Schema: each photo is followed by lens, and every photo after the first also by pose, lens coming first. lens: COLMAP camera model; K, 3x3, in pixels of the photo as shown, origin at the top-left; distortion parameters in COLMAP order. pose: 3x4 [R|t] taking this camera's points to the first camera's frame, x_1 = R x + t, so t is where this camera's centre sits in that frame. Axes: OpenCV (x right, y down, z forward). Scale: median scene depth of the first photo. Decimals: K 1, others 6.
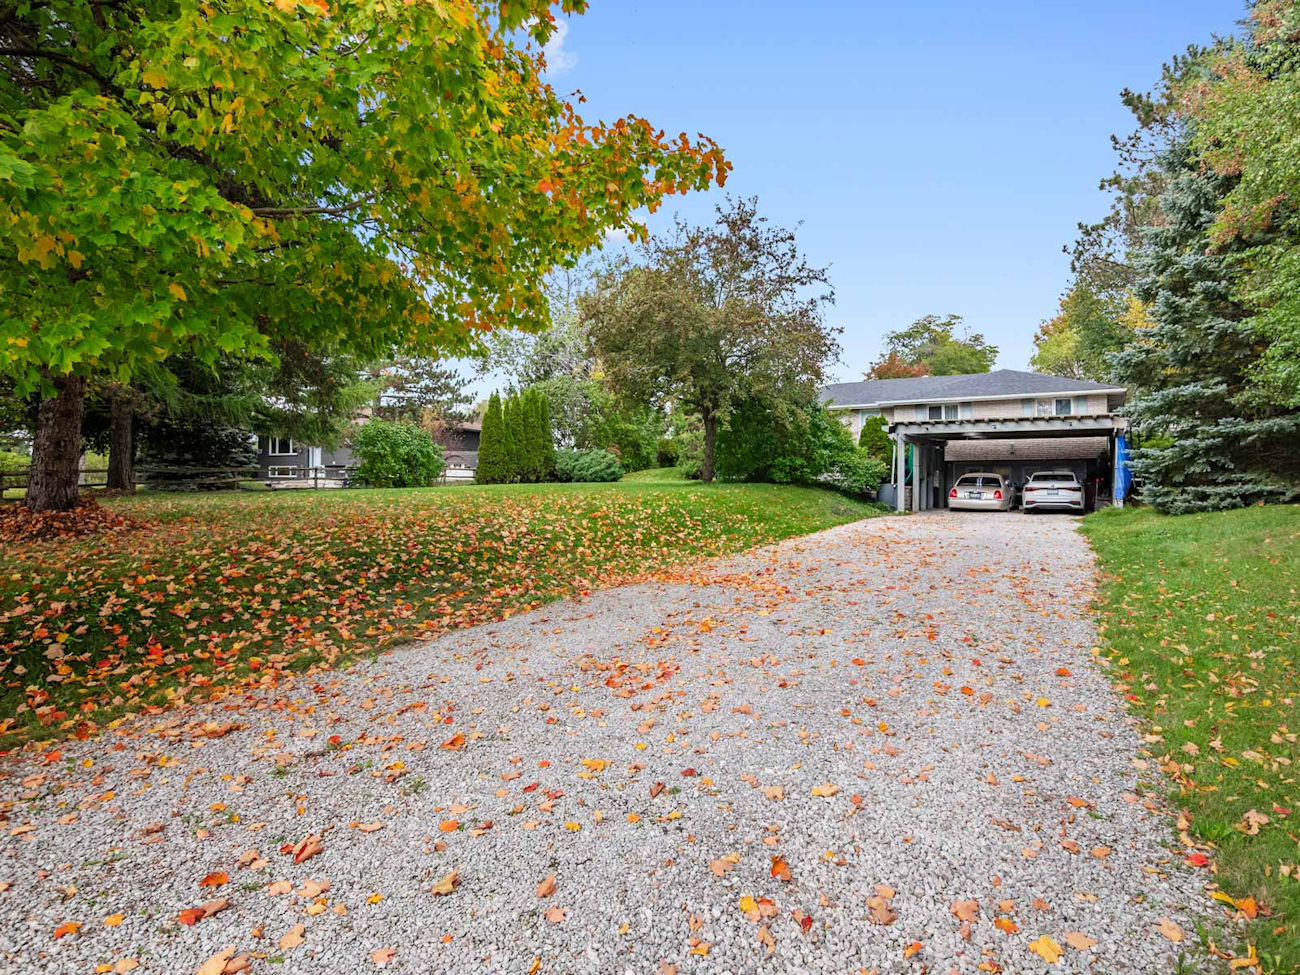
lens RADIAL K [[748.6, 0, 644.9], [0, 748.6, 482.9], [0, 0, 1]] dist [0.005794, 0.000454]
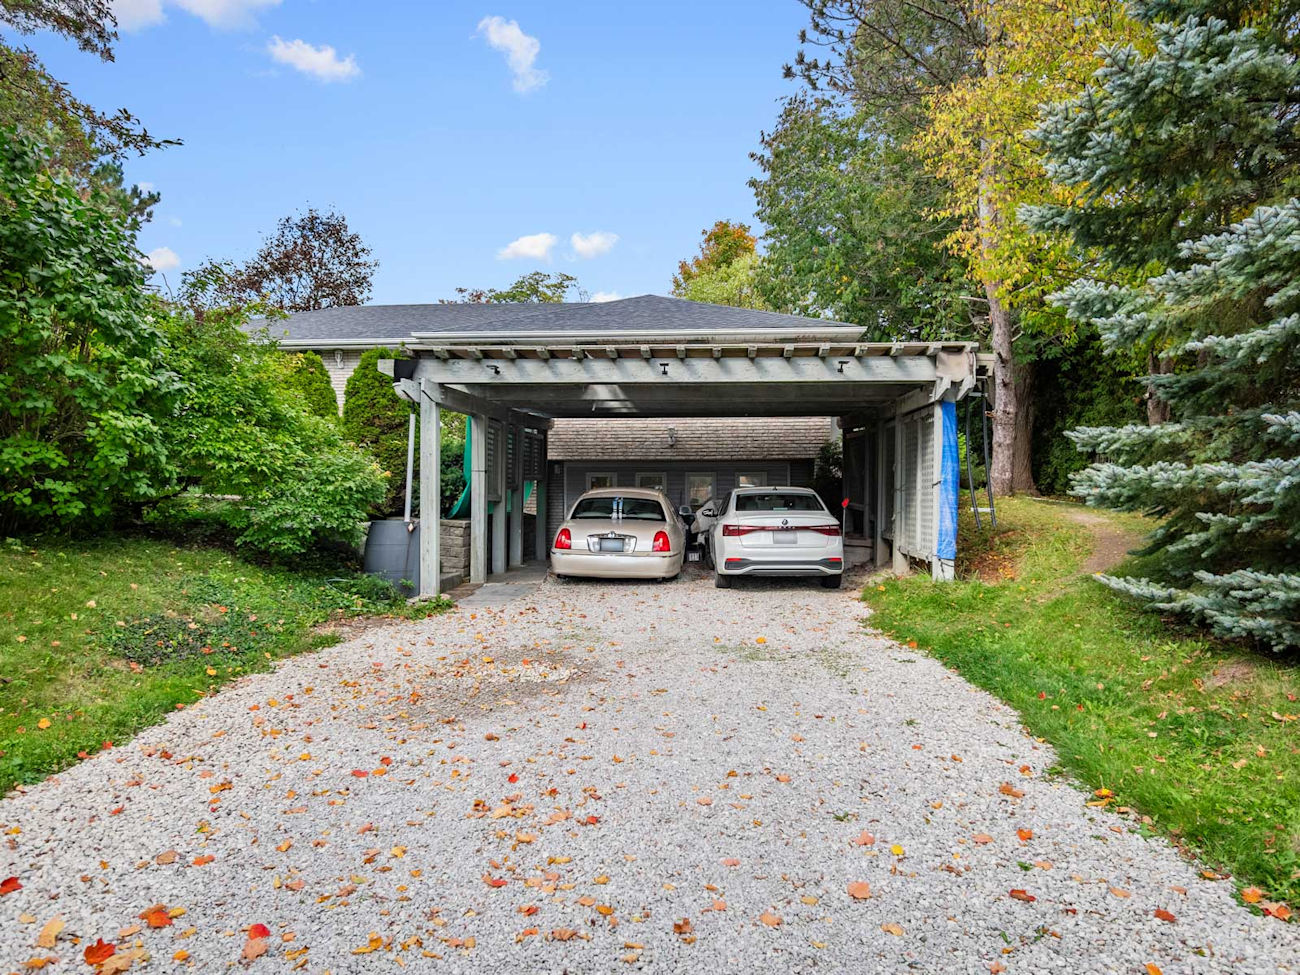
lens RADIAL K [[925.5, 0, 648.9], [0, 925.5, 486.8], [0, 0, 1]] dist [-0.011261, -0.003071]
pose [[0.887161, -0.000143, 0.461460, 0.227825], [0.000286, 1.000000, -0.000239, -0.014820], [-0.461460, 0.000344, 0.887161, 0.548466]]
